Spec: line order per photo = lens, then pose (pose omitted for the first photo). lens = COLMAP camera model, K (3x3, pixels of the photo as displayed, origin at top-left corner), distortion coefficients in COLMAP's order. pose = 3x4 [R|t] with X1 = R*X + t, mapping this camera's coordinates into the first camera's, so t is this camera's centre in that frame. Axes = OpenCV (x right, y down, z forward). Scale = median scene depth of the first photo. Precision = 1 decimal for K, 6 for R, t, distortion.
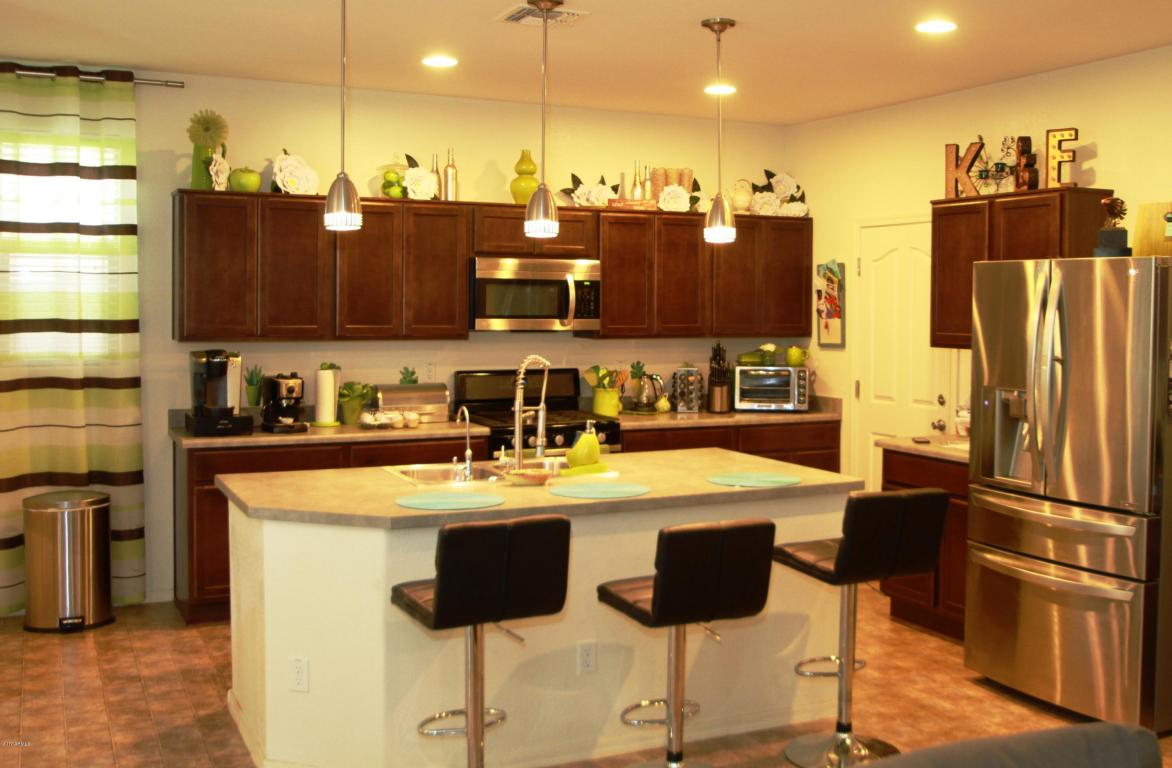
lens RADIAL K [[1205.3, 0, 635.6], [0, 1205.3, 342.4], [0, 0, 1]] dist [-0.050631, 0.004363]
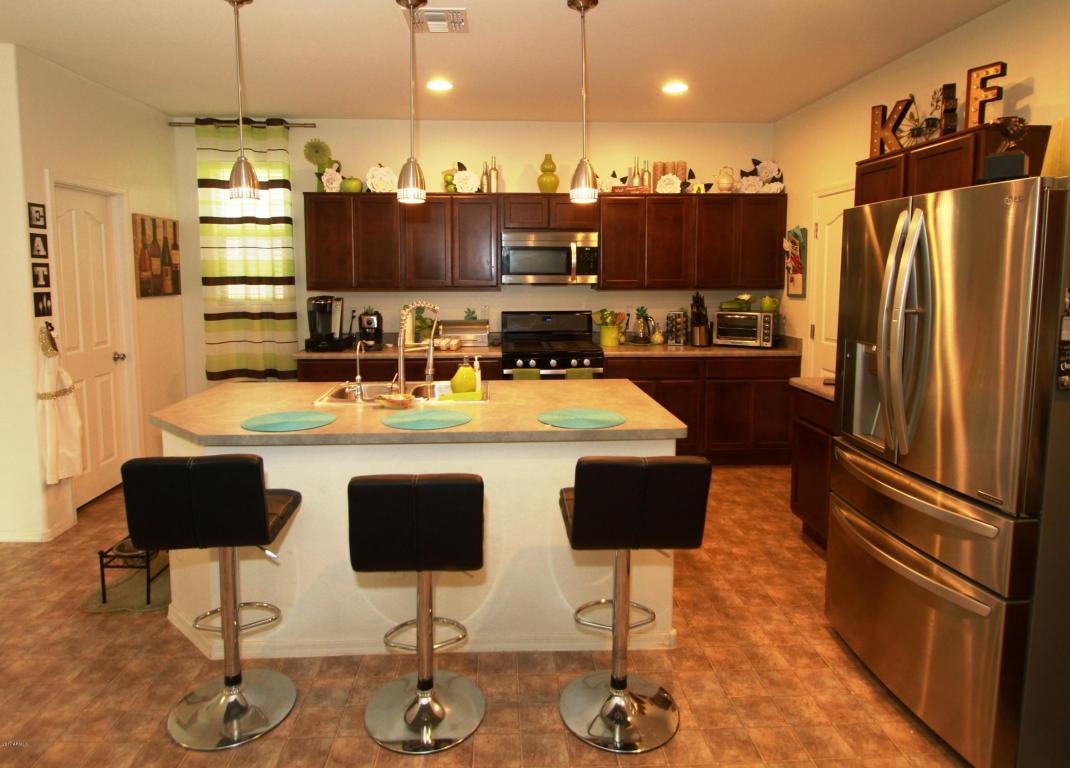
lens RADIAL K [[632.3, 0, 519.3], [0, 632.3, 328.6], [0, 0, 1]] dist [0.000727, -0.000567]
pose [[0.910183, 0.027424, -0.413297, 0.200079], [-0.004772, 0.998434, 0.055740, 0.001545], [0.414178, -0.048761, 0.908889, 0.331525]]
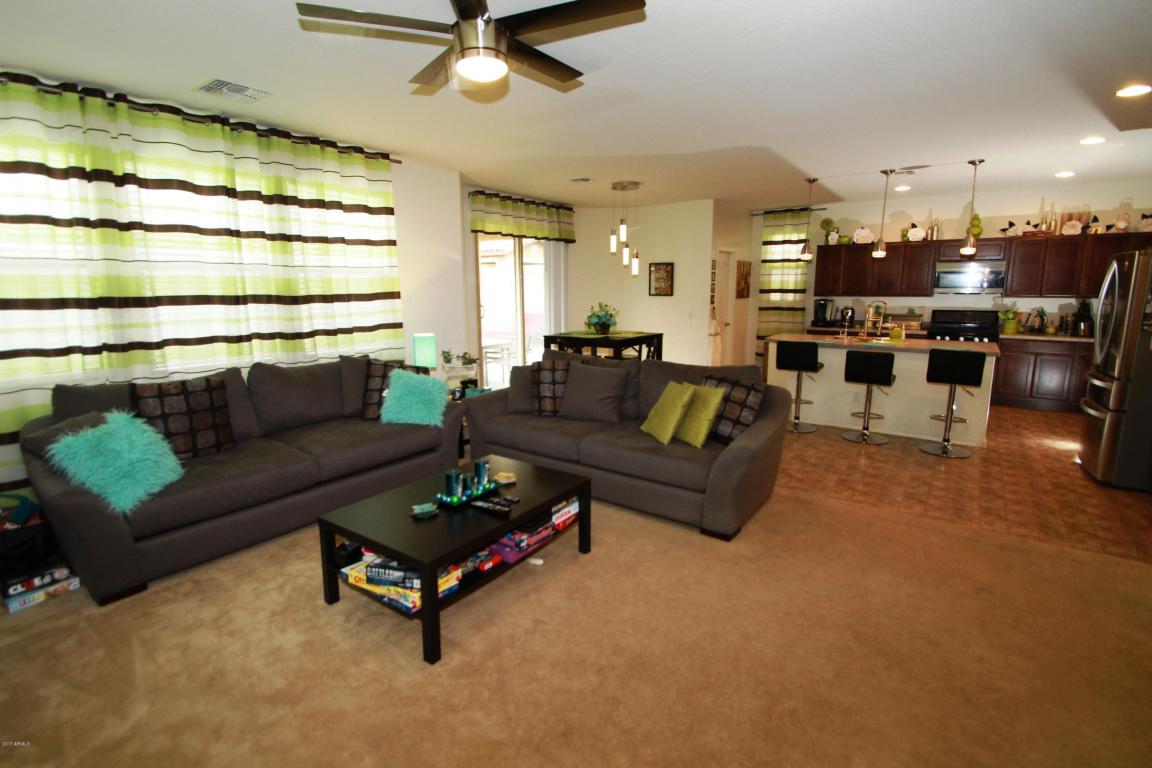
lens RADIAL K [[533.1, 0, 575.0], [0, 533.1, 375.4], [0, 0, 1]] dist [0.011381, -0.014941]
pose [[0.456815, 0.134962, -0.879264, 0.532614], [-0.022550, 0.989863, 0.140223, 0.020817], [0.889276, -0.044228, 0.455228, -0.171467]]
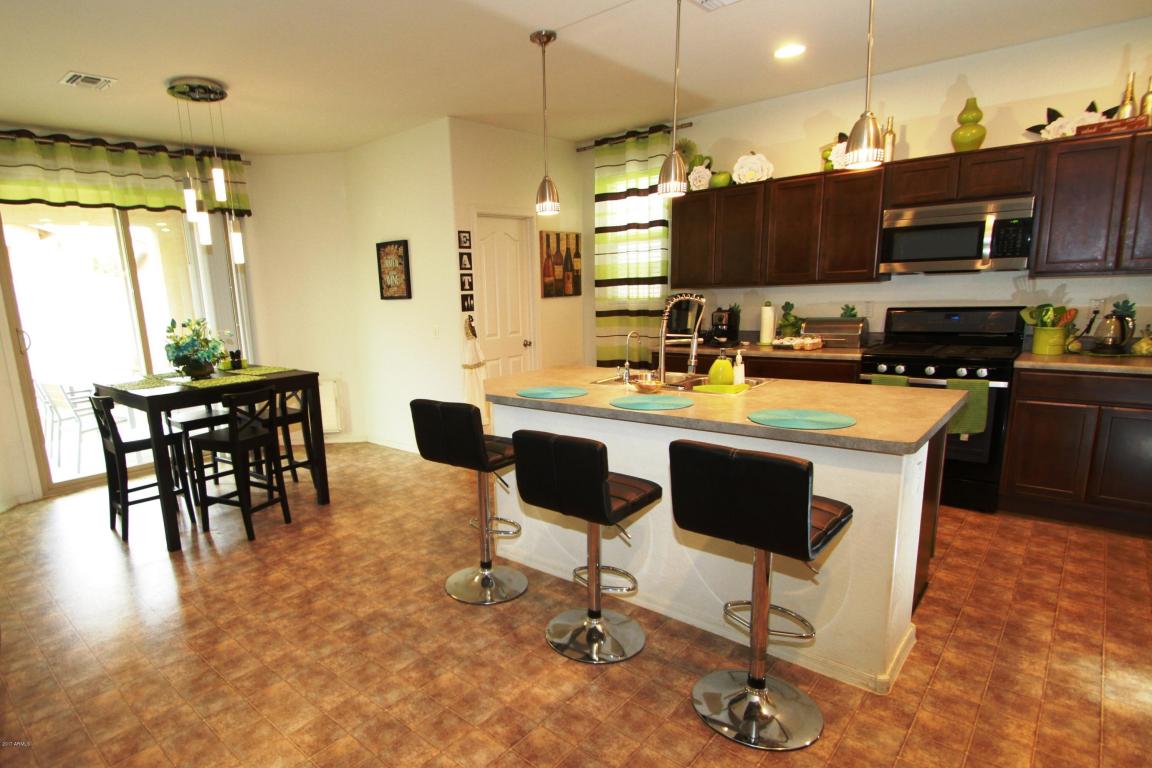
lens RADIAL K [[616.3, 0, 490.3], [0, 616.3, 412.3], [0, 0, 1]] dist [0.014191, -0.016686]
pose [[0.330476, 0.164791, -0.929317, 0.343334], [0.014997, 0.983598, 0.179750, 0.009690], [0.943695, -0.073340, 0.322584, 0.430271]]
